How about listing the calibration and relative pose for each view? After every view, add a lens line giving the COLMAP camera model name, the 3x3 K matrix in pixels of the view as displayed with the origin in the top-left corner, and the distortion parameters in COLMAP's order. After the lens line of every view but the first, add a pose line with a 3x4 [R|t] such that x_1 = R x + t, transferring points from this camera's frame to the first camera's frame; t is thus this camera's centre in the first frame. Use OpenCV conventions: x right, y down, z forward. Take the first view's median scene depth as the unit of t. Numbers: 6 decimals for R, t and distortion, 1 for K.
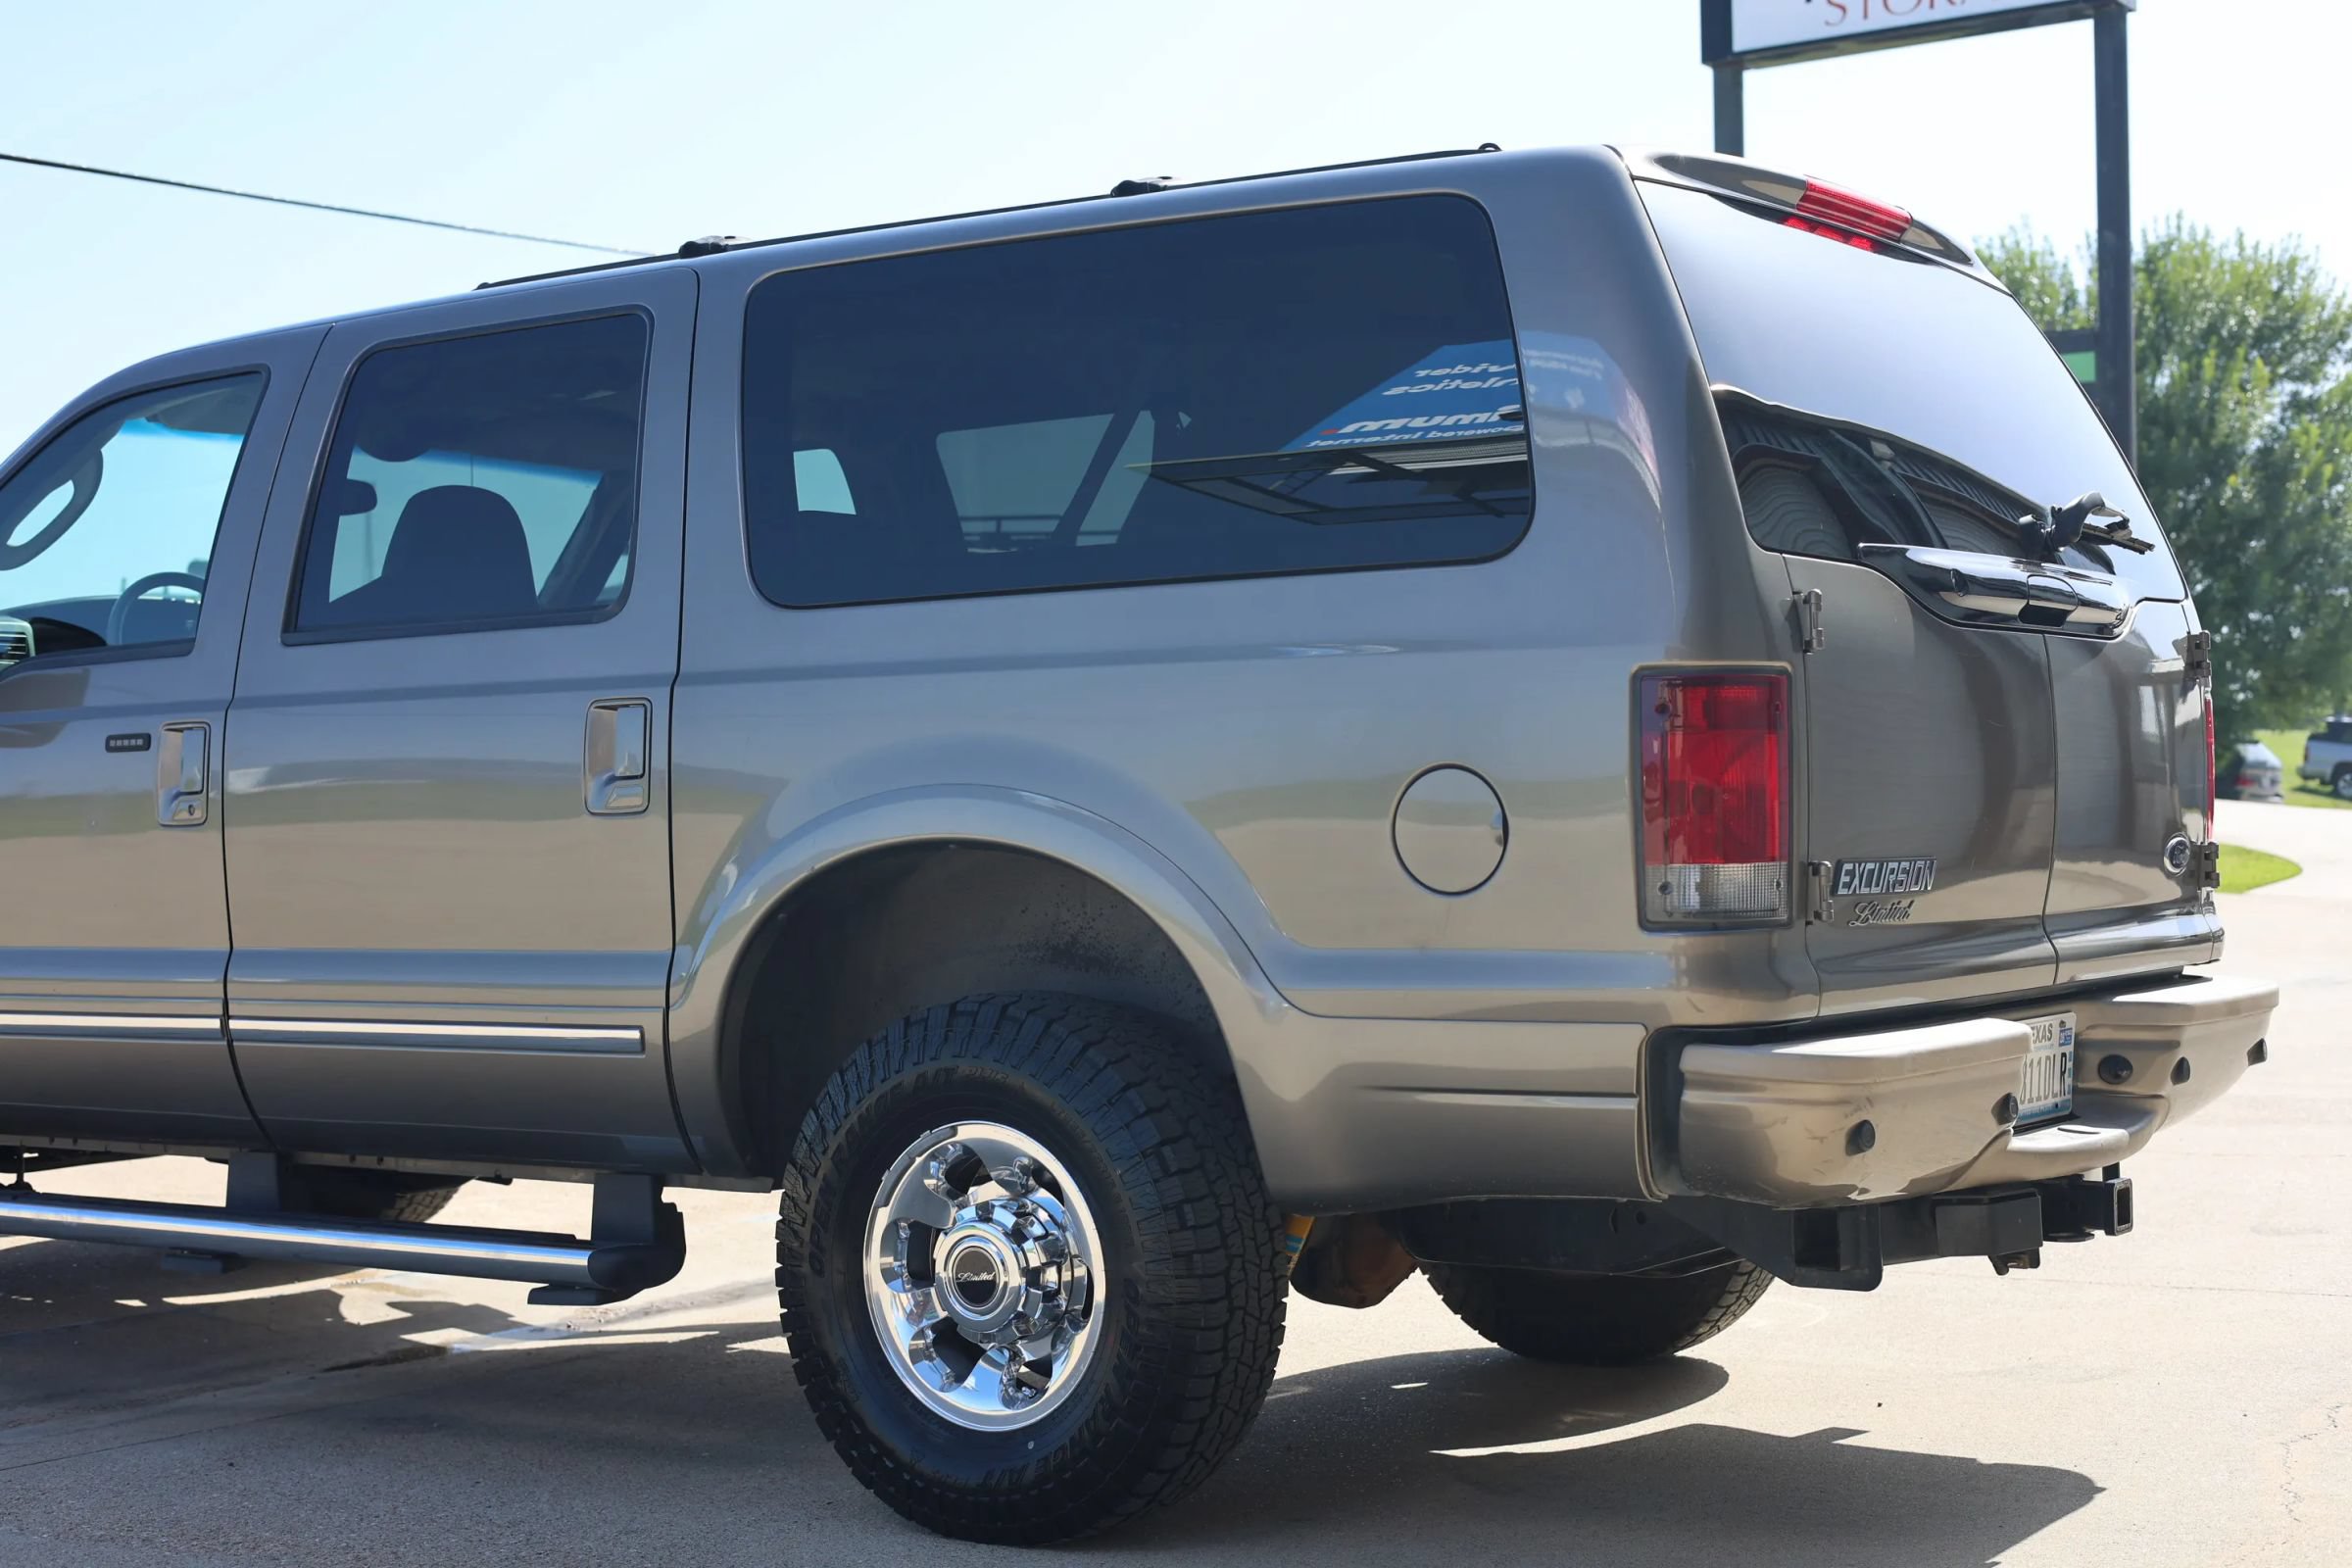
lens RADIAL K [[3286.2, 0, 1176.0], [0, 3286.2, 784.0], [0, 0, 1]] dist [0.089206, -0.369701]
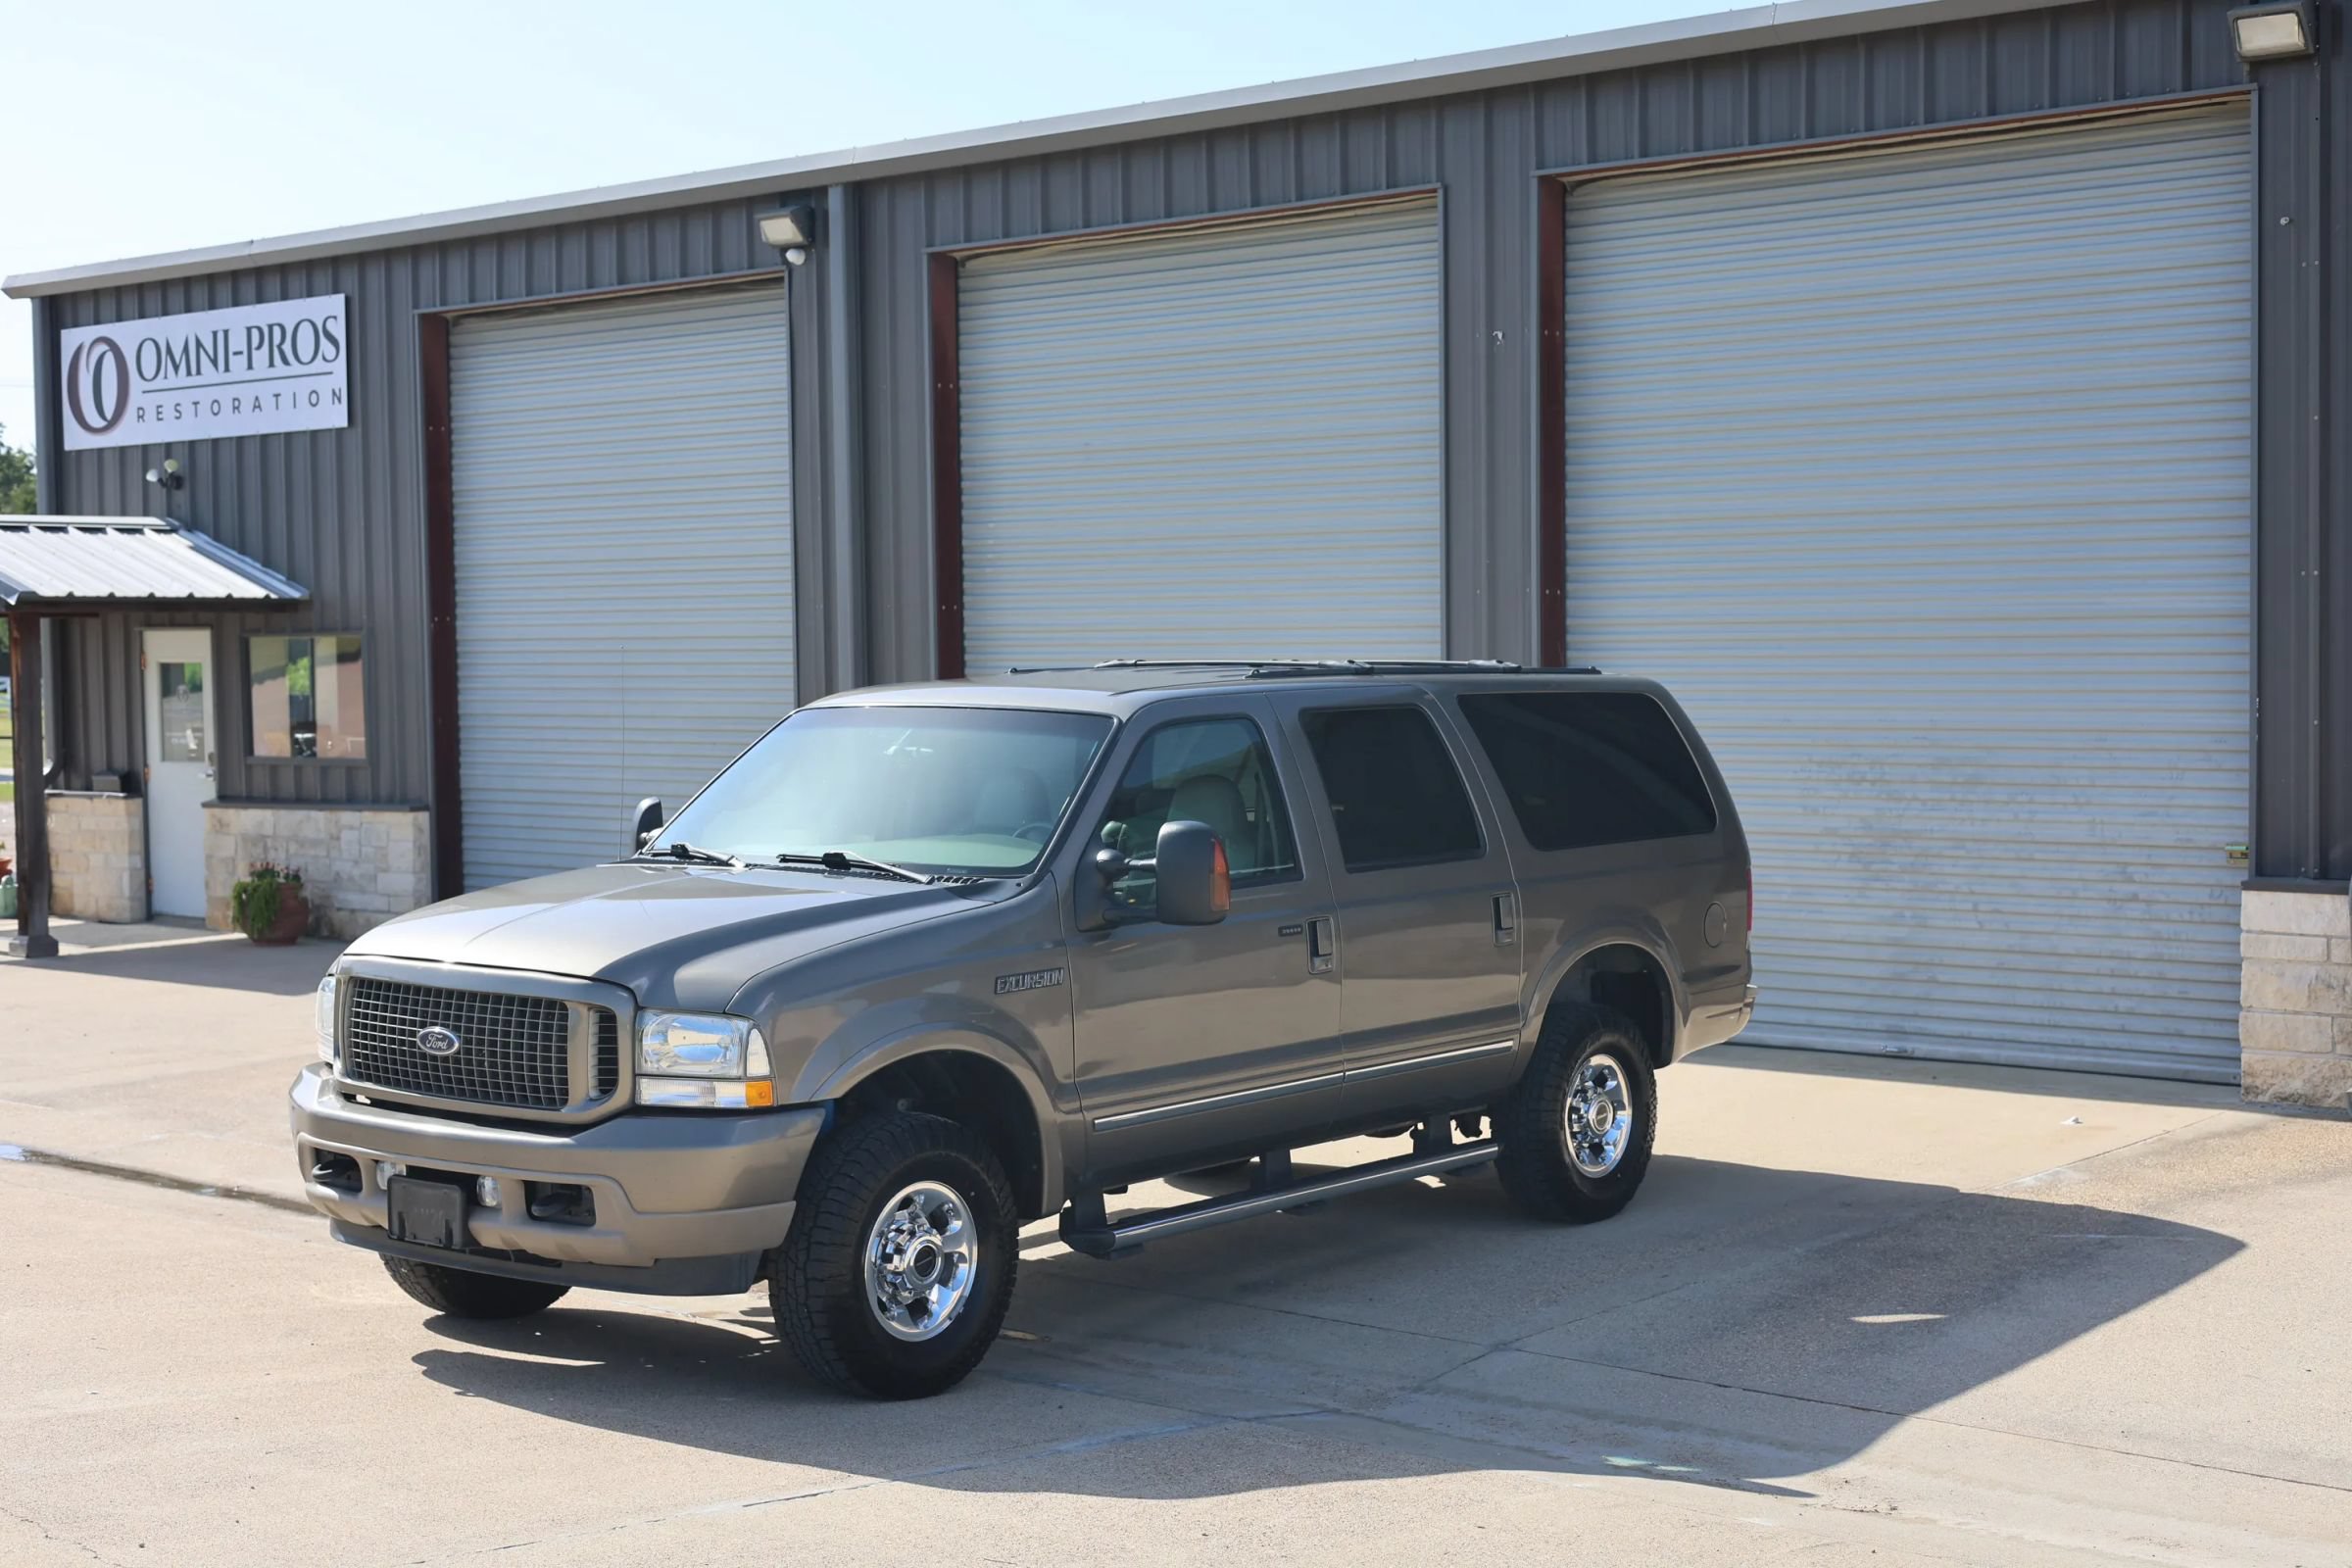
lens RADIAL K [[3286.2, 0, 1176.0], [0, 3286.2, 784.0], [0, 0, 1]] dist [0.089206, -0.369701]
pose [[0.074350, -0.029760, 0.996788, -2.517135], [-0.000524, 0.999553, 0.029882, -0.174301], [-0.997232, -0.002744, 0.074301, 1.109210]]
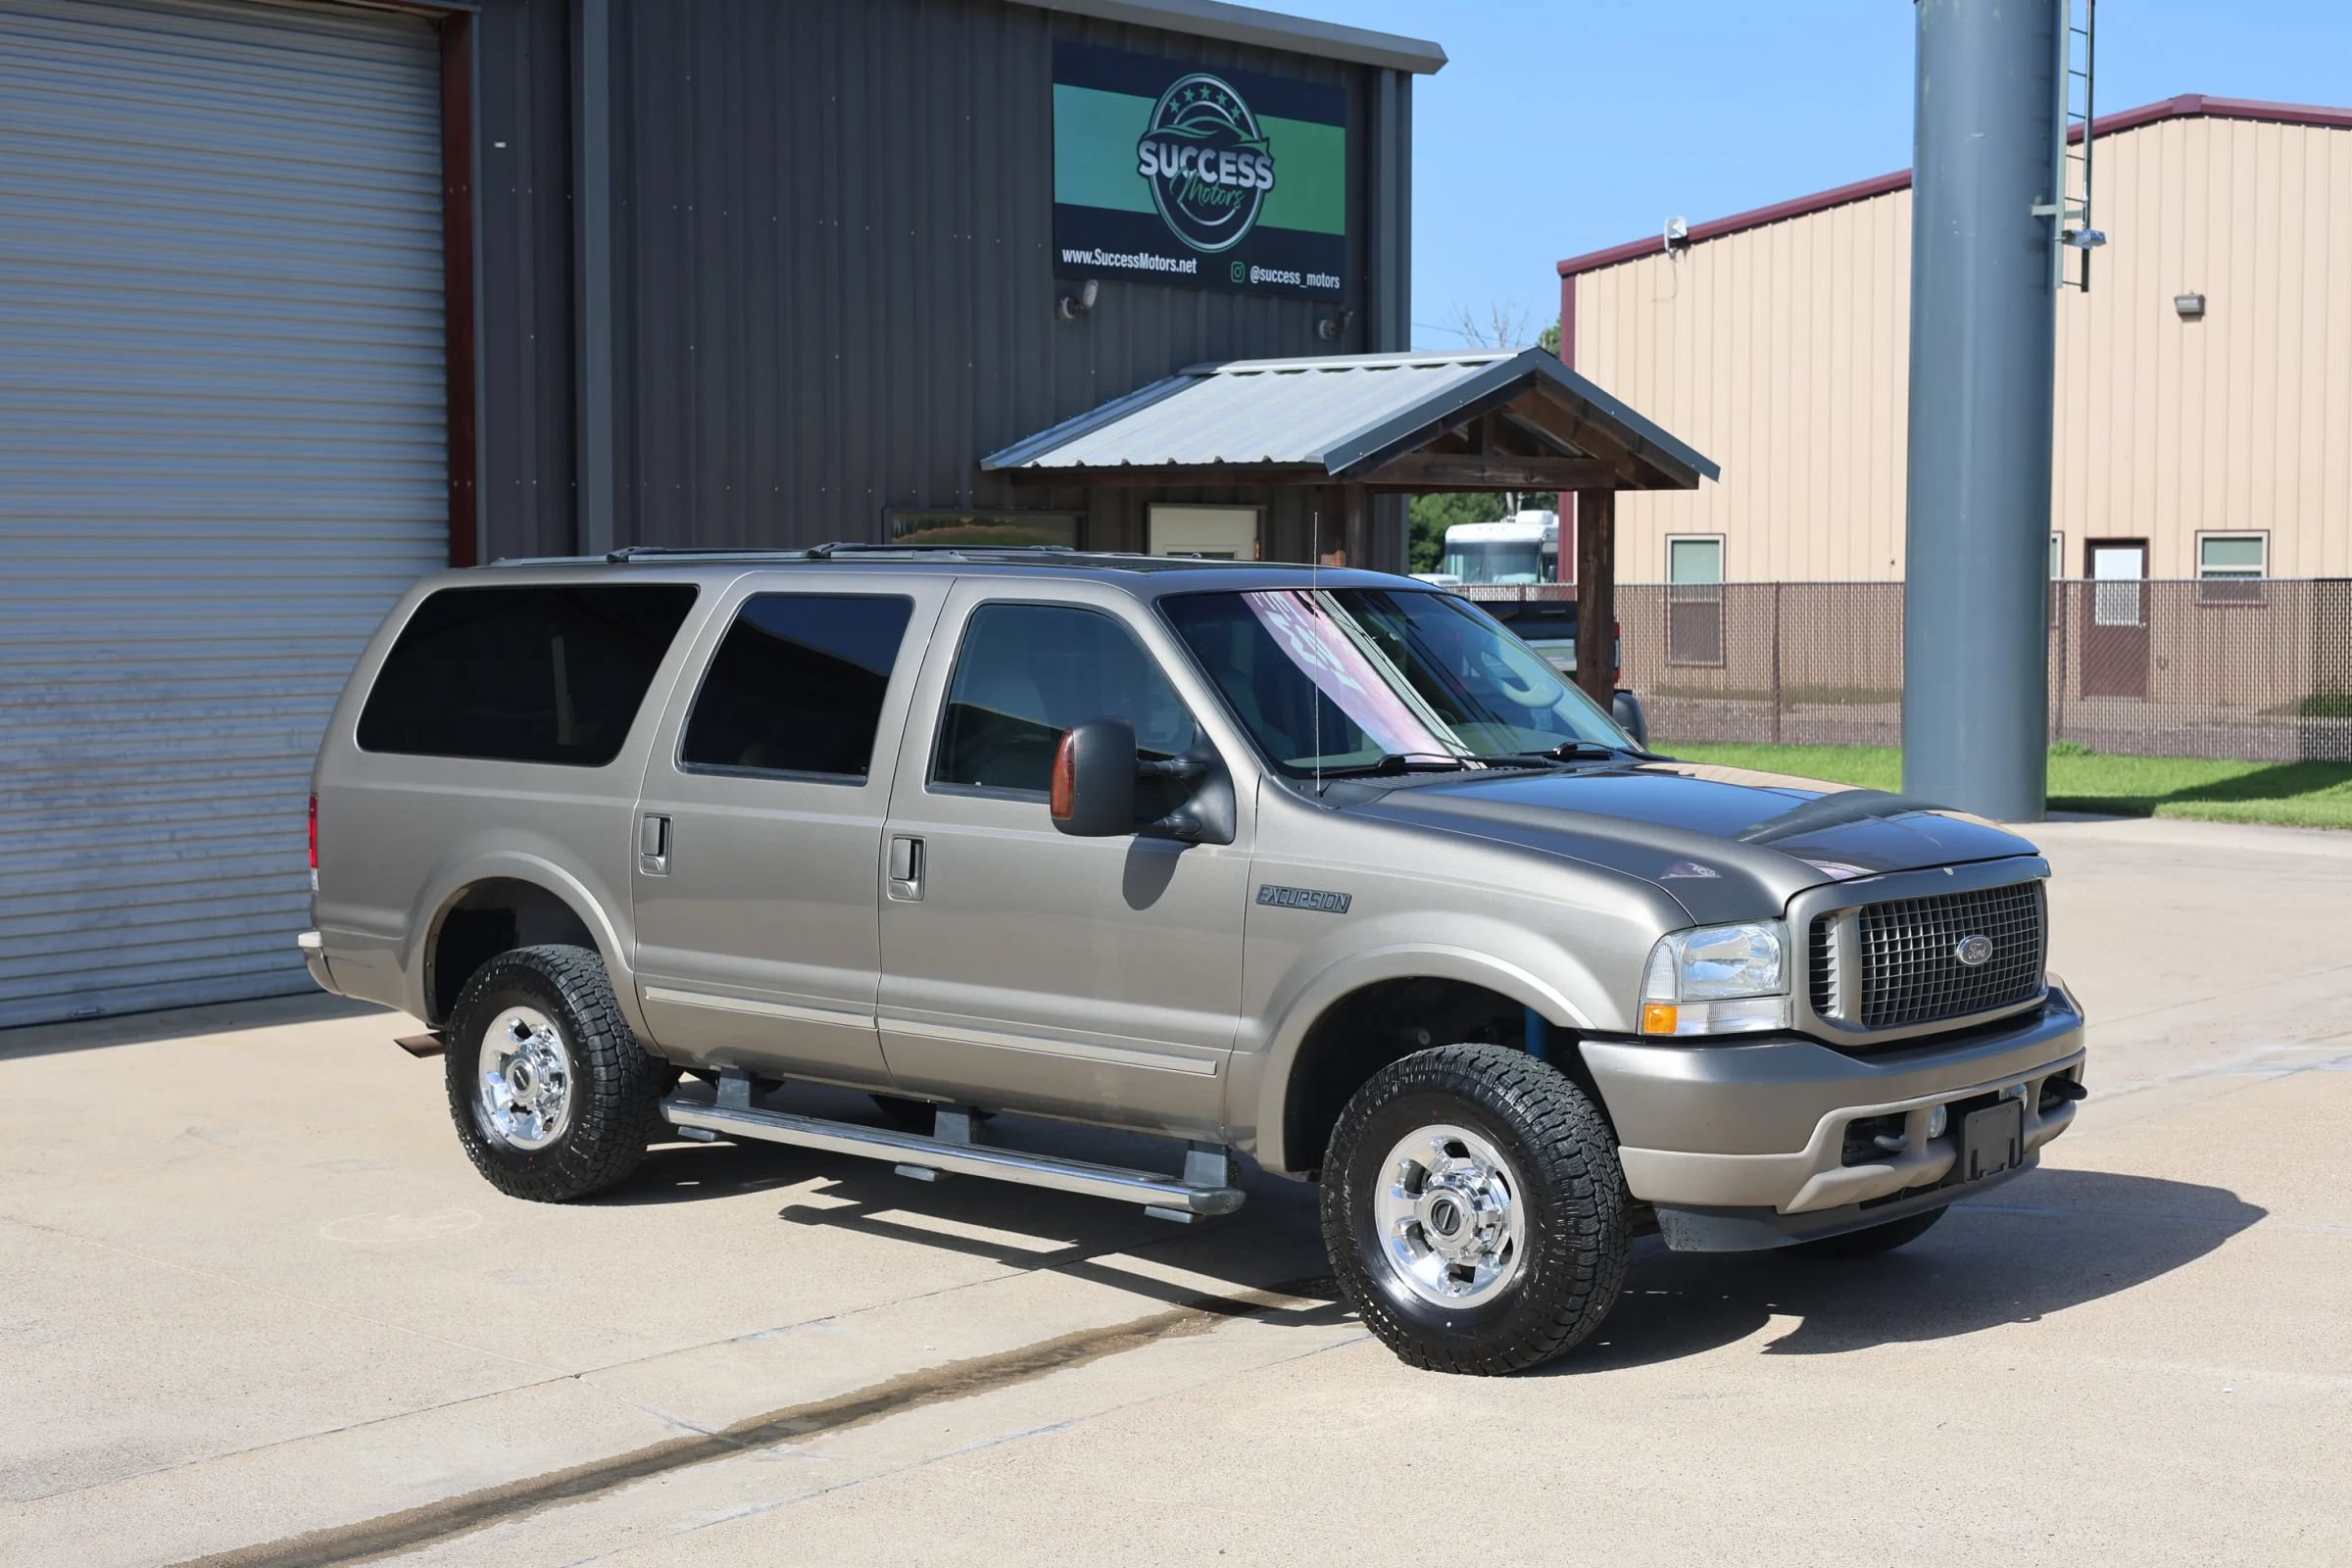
lens RADIAL K [[3286.2, 0, 1176.0], [0, 3286.2, 784.0], [0, 0, 1]] dist [0.089206, -0.369701]
pose [[-0.996300, 0.009818, 0.085381, -0.424867], [0.014635, 0.998325, 0.055976, -0.155339], [-0.084689, 0.057018, -0.994775, 3.355296]]
